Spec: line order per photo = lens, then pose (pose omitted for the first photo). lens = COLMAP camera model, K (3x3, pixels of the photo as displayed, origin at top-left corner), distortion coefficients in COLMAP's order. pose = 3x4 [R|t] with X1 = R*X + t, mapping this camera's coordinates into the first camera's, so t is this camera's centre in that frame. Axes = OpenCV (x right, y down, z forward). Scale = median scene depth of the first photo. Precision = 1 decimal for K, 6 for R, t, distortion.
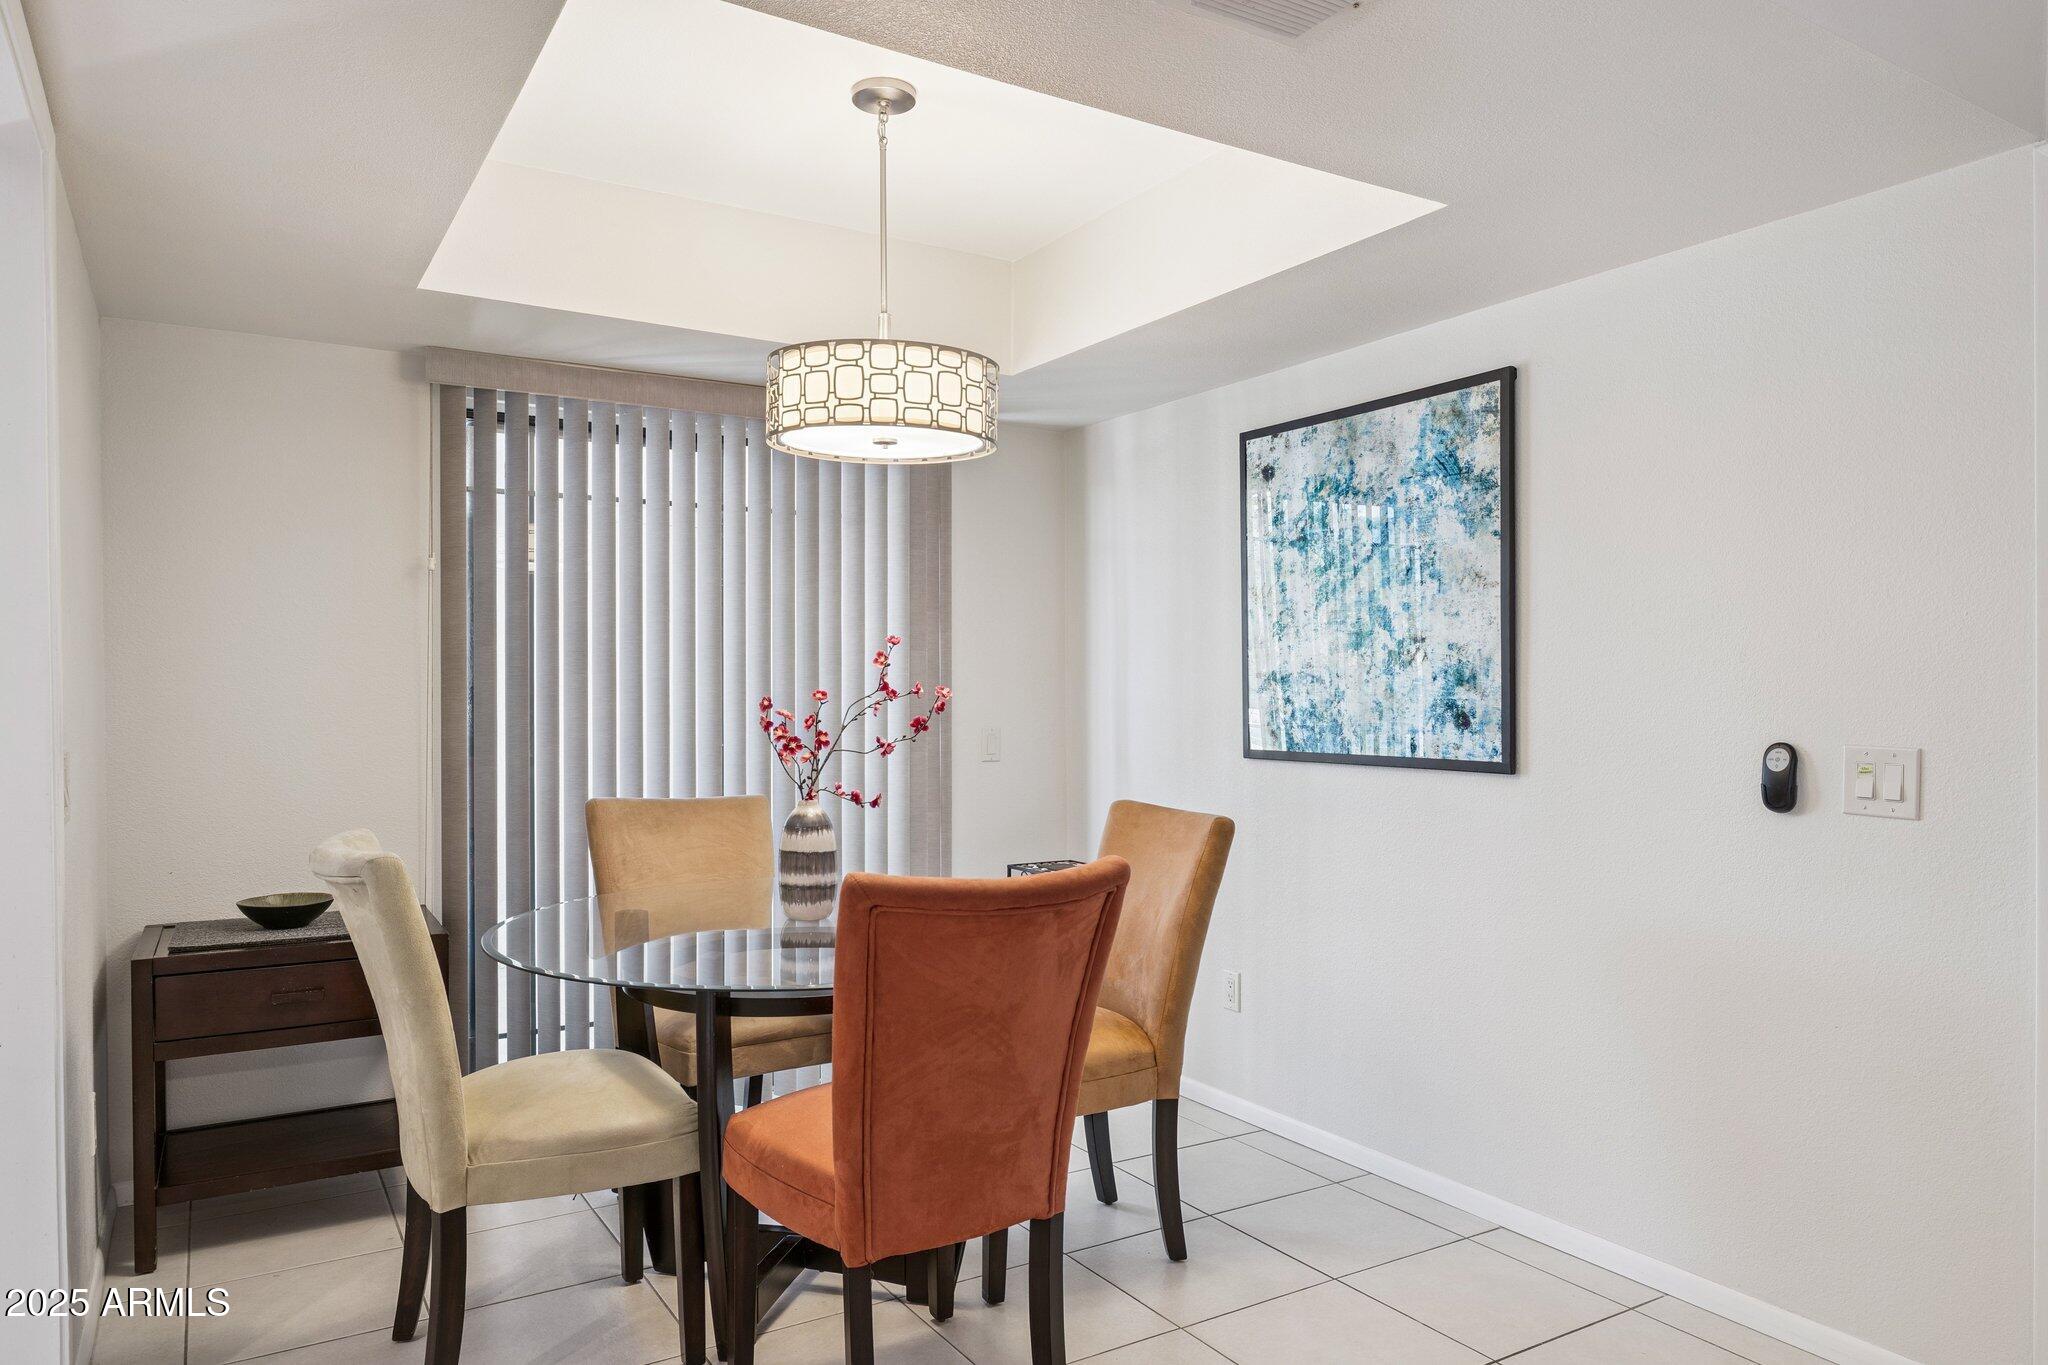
lens RADIAL K [[1354.3, 0, 1023.9], [0, 1354.3, 690.4], [0, 0, 1]] dist [-0.008806, -0.004670]
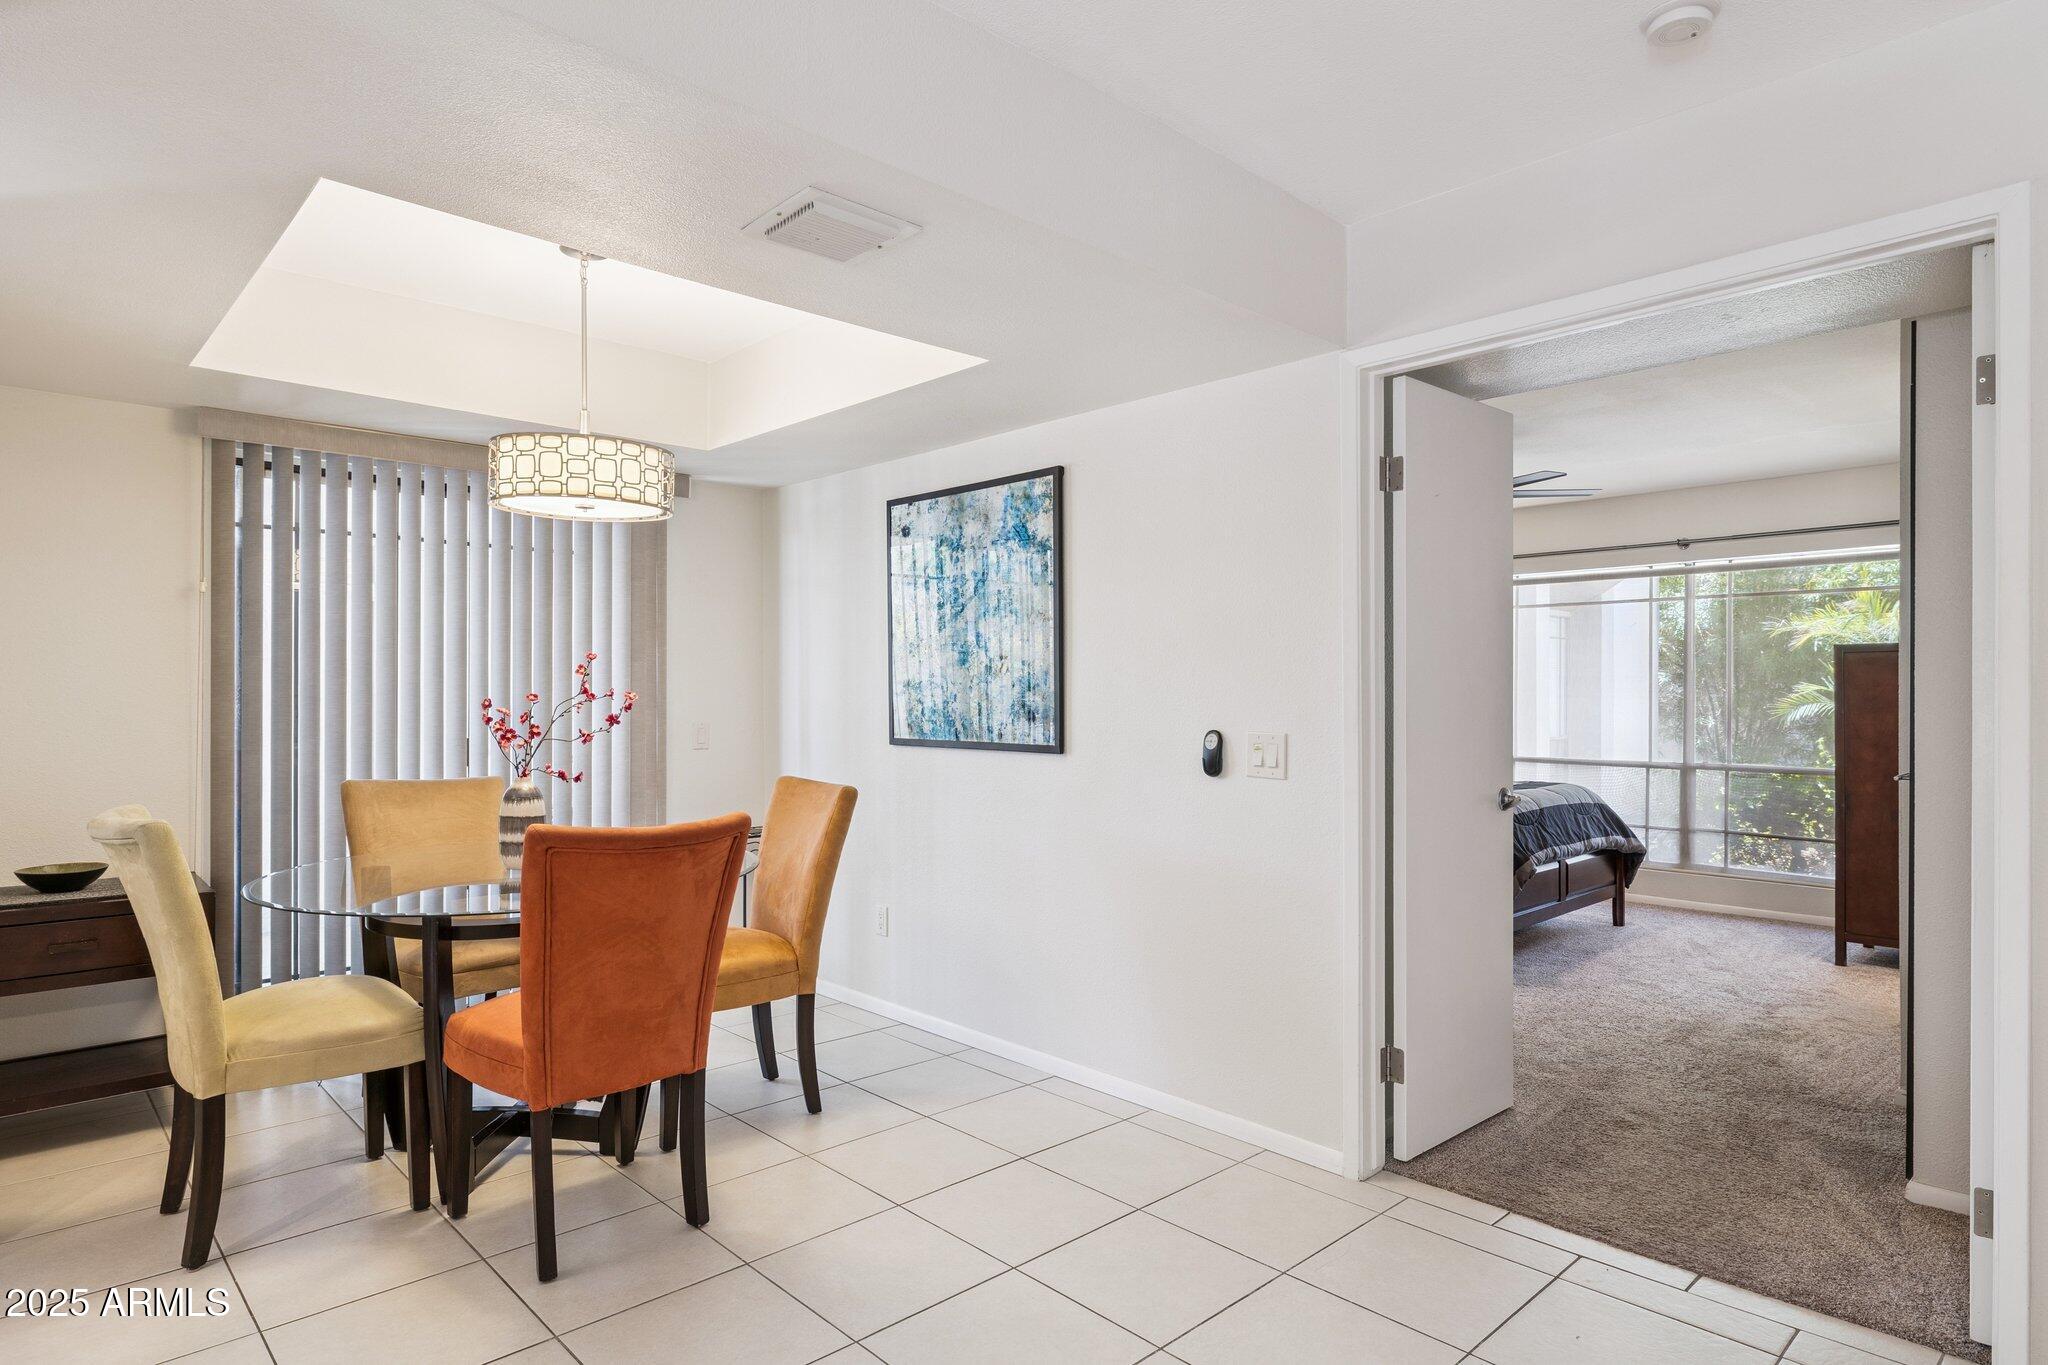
lens RADIAL K [[1144.9, 0, 1027.1], [0, 1144.9, 685.6], [0, 0, 1]] dist [-0.001783, -0.003014]
pose [[0.978637, 0.003712, 0.205560, 0.086046], [-0.002595, 0.999980, -0.005700, -0.002549], [-0.205577, 0.005045, 0.978628, -0.176196]]
